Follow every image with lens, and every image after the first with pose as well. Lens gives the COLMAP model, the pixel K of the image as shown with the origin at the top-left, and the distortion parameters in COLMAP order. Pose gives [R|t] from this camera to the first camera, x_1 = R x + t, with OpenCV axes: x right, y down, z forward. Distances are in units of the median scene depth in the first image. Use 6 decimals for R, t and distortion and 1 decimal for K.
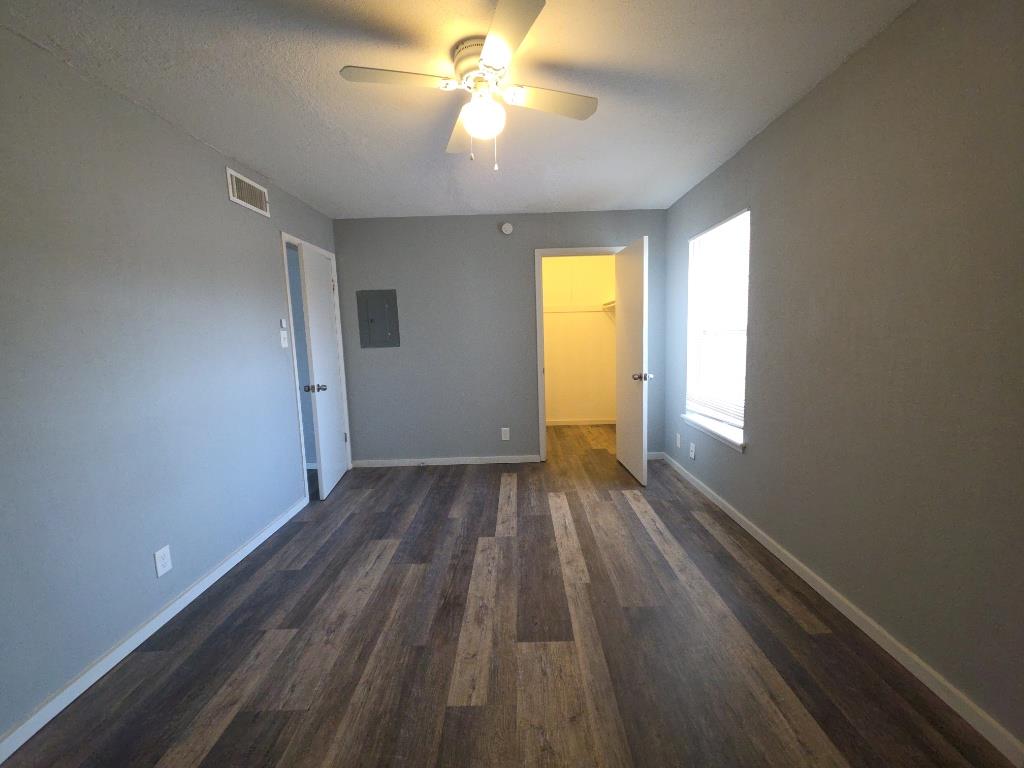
lens RADIAL K [[408.7, 0, 517.8], [0, 408.7, 377.0], [0, 0, 1]] dist [0.015442, -0.008529]
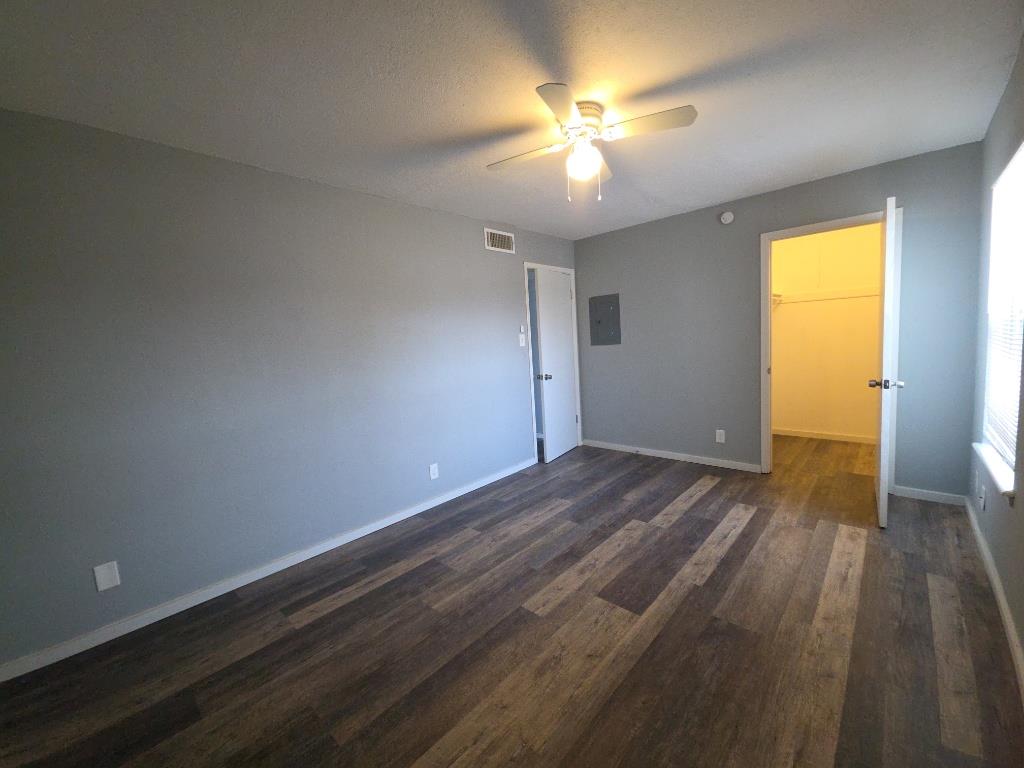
lens RADIAL K [[408.7, 0, 517.8], [0, 408.7, 377.0], [0, 0, 1]] dist [0.015442, -0.008529]
pose [[0.737384, 0.049904, -0.673627, 0.427965], [-0.039152, 0.998748, 0.031132, -0.013575], [0.674338, 0.003417, 0.738415, -0.026789]]
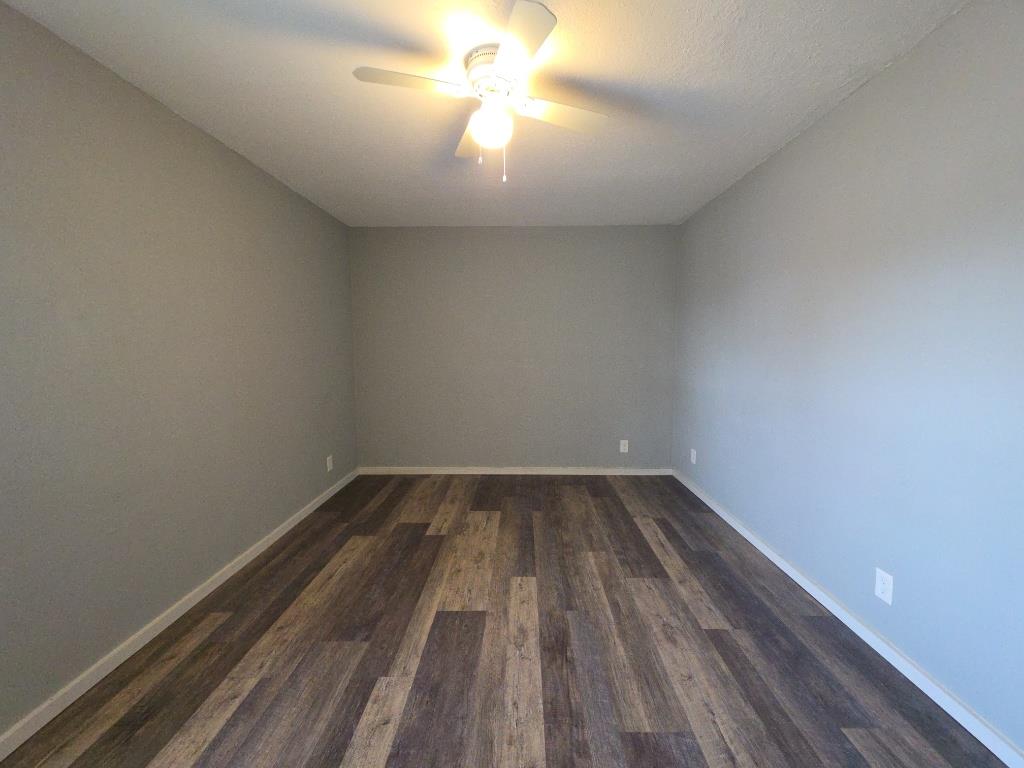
lens RADIAL K [[408.7, 0, 517.8], [0, 408.7, 377.0], [0, 0, 1]] dist [0.015442, -0.008529]
pose [[-0.999087, 0.038580, 0.018349, -0.095553], [0.041312, 0.981877, 0.184962, -0.143761], [-0.010881, 0.185551, -0.982574, 1.417841]]
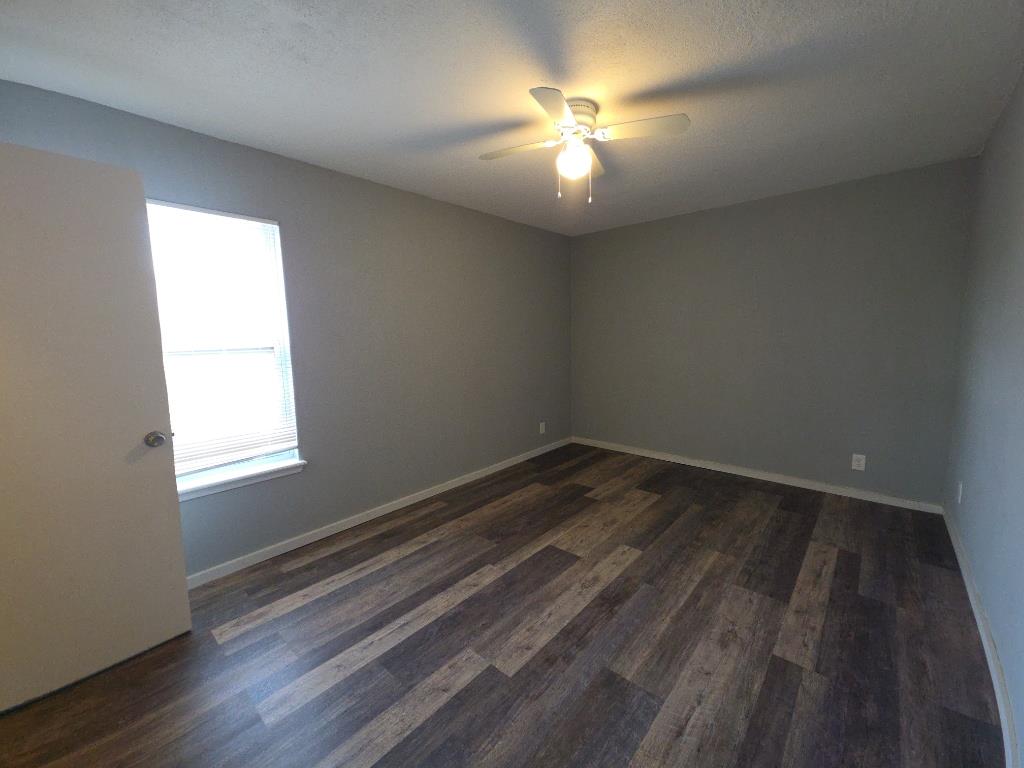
lens RADIAL K [[408.7, 0, 517.8], [0, 408.7, 377.0], [0, 0, 1]] dist [0.015442, -0.008529]
pose [[-0.749157, -0.021931, 0.662029, -0.529844], [0.116036, 0.979652, 0.163760, -0.149054], [-0.652149, 0.199501, -0.731369, 1.444720]]
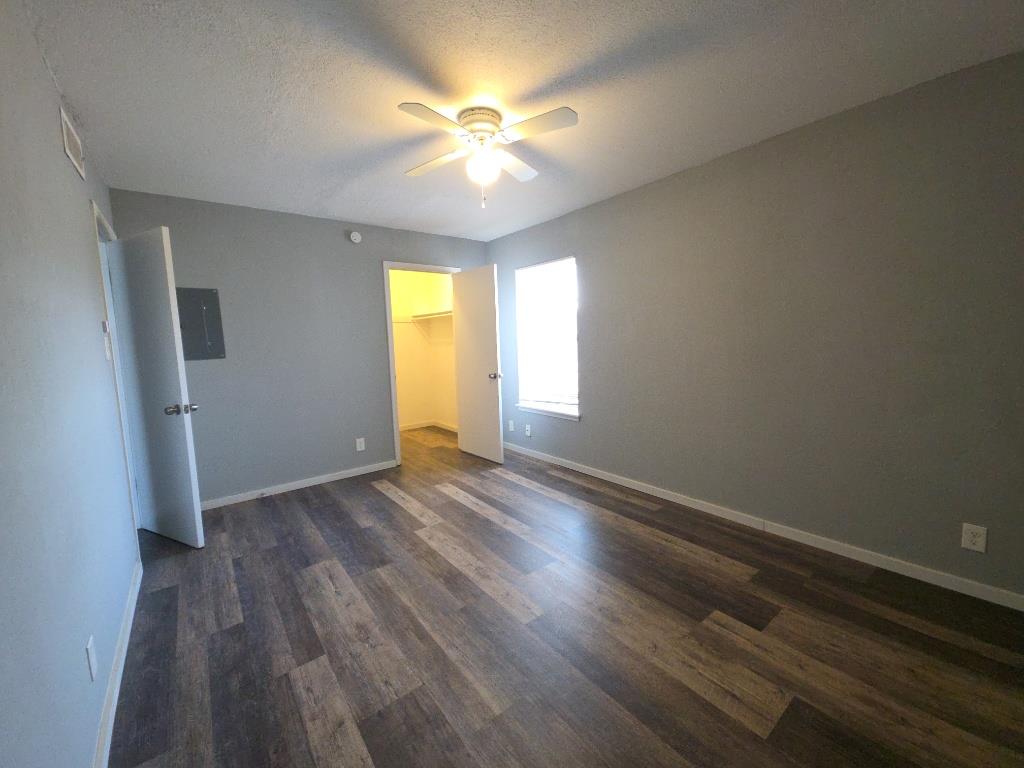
lens RADIAL K [[408.7, 0, 517.8], [0, 408.7, 377.0], [0, 0, 1]] dist [0.015442, -0.008529]
pose [[0.784042, -0.055977, 0.618179, -0.554273], [0.075932, 0.997095, -0.006017, 0.021353], [-0.616046, 0.051657, 0.786014, -0.020533]]
